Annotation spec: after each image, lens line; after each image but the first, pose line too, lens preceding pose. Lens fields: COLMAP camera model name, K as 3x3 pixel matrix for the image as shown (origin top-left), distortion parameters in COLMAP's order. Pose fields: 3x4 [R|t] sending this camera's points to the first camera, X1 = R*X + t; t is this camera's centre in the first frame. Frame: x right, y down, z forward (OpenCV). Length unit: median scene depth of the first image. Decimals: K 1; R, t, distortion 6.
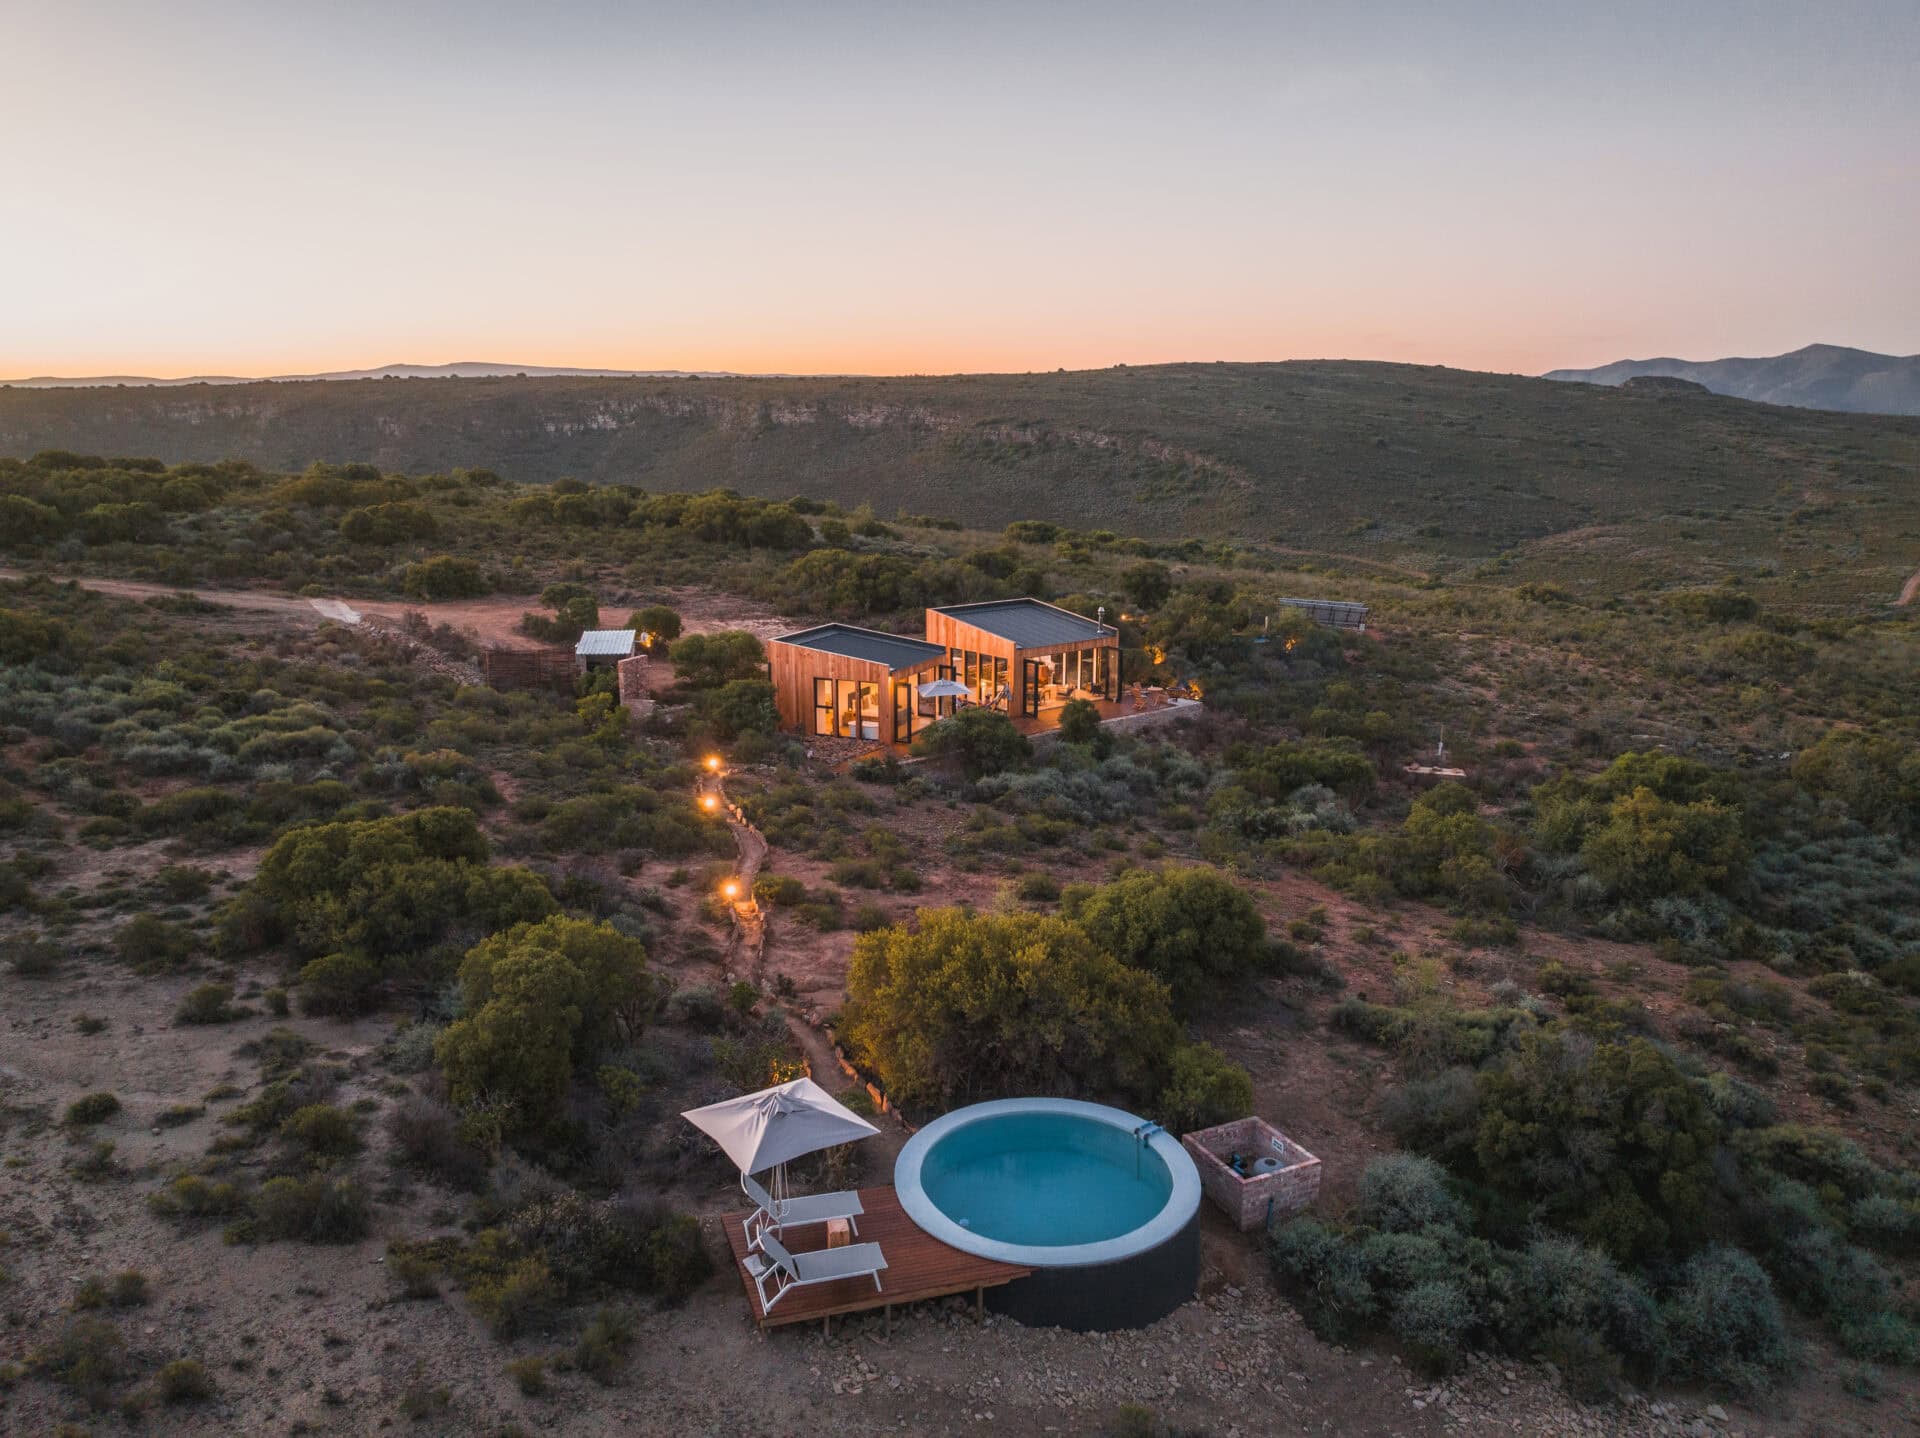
lens RADIAL K [[1357.9, 0, 960.0], [0, 1357.9, 719.0], [0, 0, 1]] dist [-0.038078, 0.008490]
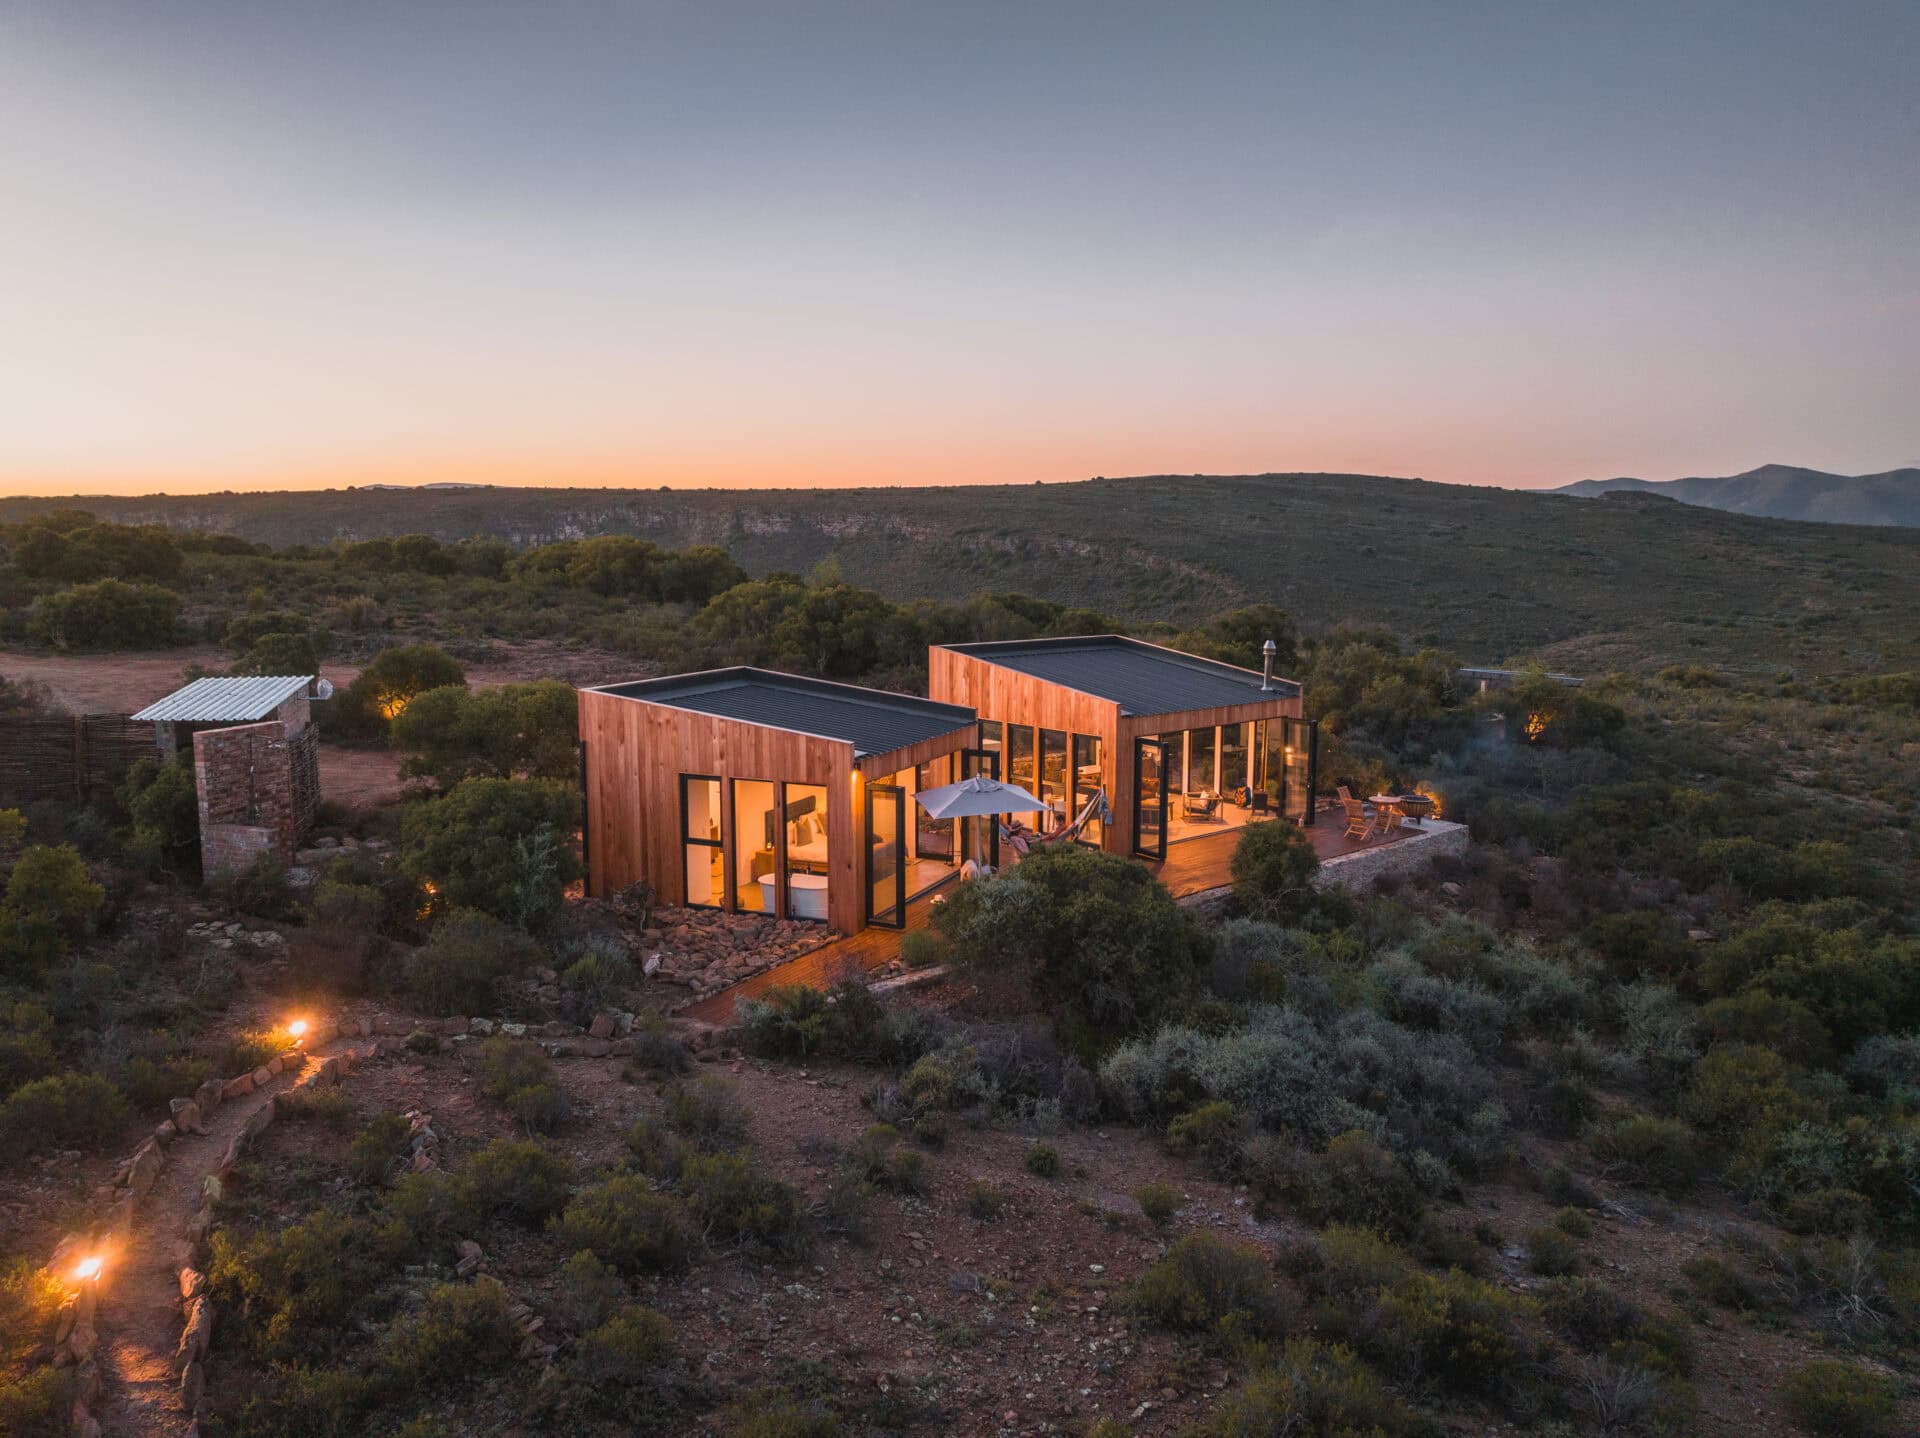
lens RADIAL K [[1357.9, 0, 960.0], [0, 1357.9, 719.0], [0, 0, 1]] dist [-0.038078, 0.008490]
pose [[0.999829, -0.002690, 0.018299, -0.014694], [0.004260, 0.996259, -0.086315, -0.005830], [-0.017998, 0.086378, 0.996100, 0.318637]]
